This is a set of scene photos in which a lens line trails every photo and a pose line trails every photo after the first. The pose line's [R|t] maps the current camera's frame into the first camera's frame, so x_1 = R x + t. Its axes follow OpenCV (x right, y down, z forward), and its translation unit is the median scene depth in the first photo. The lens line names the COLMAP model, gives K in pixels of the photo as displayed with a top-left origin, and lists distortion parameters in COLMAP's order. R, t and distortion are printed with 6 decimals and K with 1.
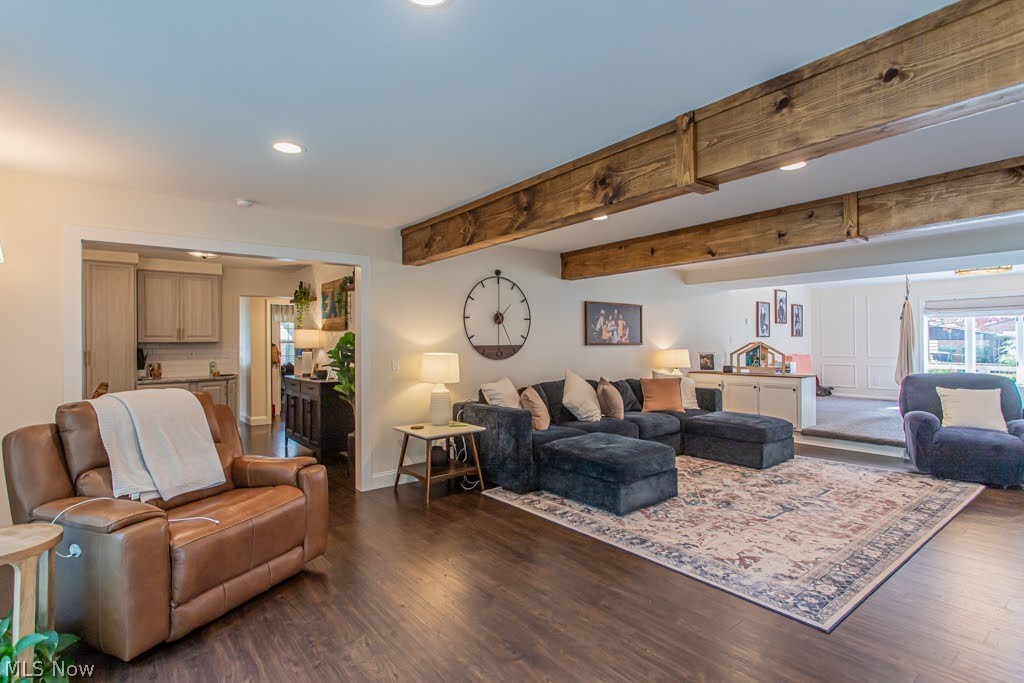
lens RADIAL K [[498.2, 0, 508.3], [0, 498.2, 340.0], [0, 0, 1]] dist [-0.001521, 0.005531]
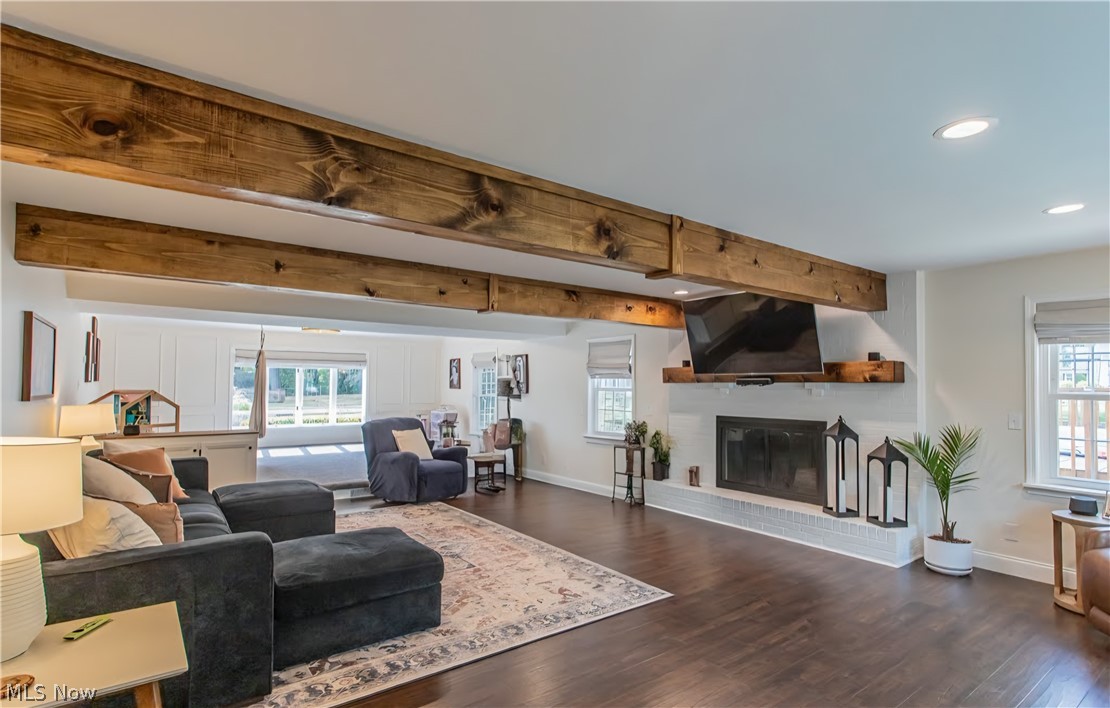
lens RADIAL K [[574.9, 0, 512.5], [0, 574.9, 366.7], [0, 0, 1]] dist [0.002812, 0.000401]
pose [[0.033949, 0.037499, 0.998720, -0.648569], [-0.015721, 0.999192, -0.036982, -0.015734], [-0.999300, -0.014446, 0.034511, 0.829953]]
